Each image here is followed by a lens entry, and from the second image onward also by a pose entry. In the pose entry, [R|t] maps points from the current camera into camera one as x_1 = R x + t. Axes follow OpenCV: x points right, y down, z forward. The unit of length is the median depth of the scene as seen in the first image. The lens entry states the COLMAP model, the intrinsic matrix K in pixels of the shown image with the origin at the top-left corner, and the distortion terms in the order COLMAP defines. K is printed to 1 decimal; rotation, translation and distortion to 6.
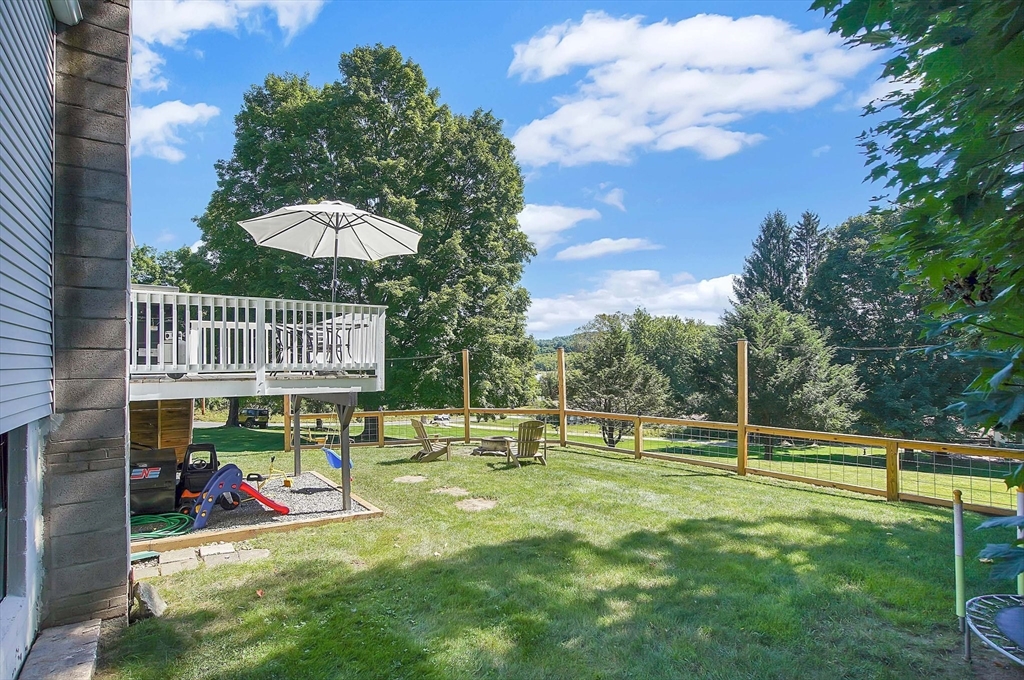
lens RADIAL K [[471.3, 0, 503.0], [0, 471.3, 350.3], [0, 0, 1]] dist [-0.050096, 0.019027]
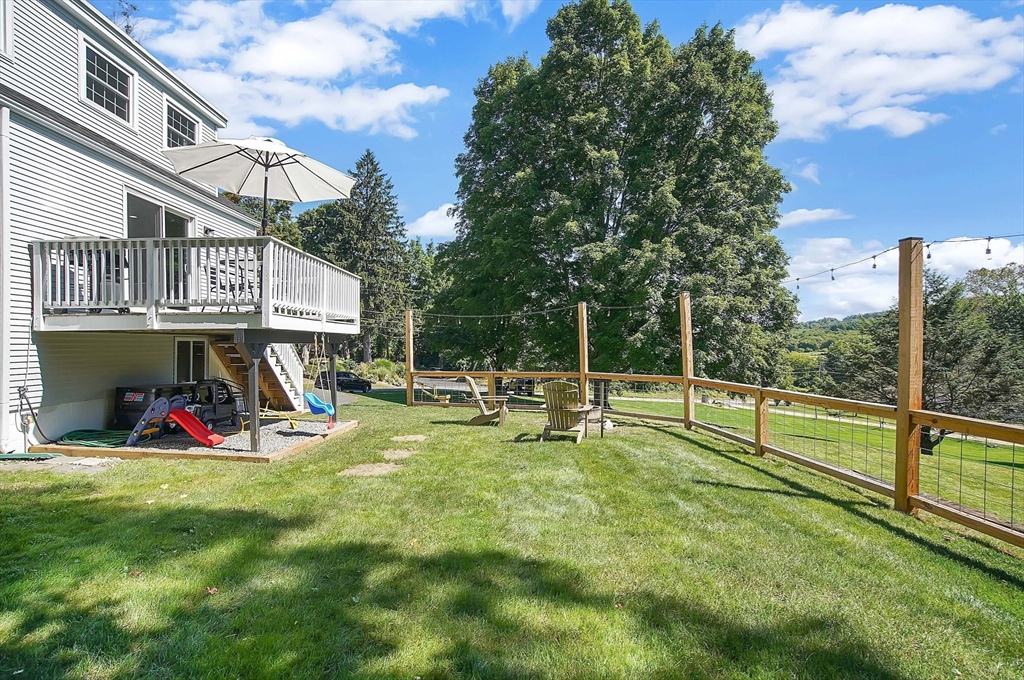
lens RADIAL K [[470.1, 0, 512.0], [0, 470.1, 340.0], [0, 0, 1]] dist [-0.047629, 0.018451]
pose [[0.818477, -0.000722, -0.574539, 0.320719], [0.016440, 0.999619, 0.022163, 0.047139], [0.574304, -0.027586, 0.818177, 0.253745]]
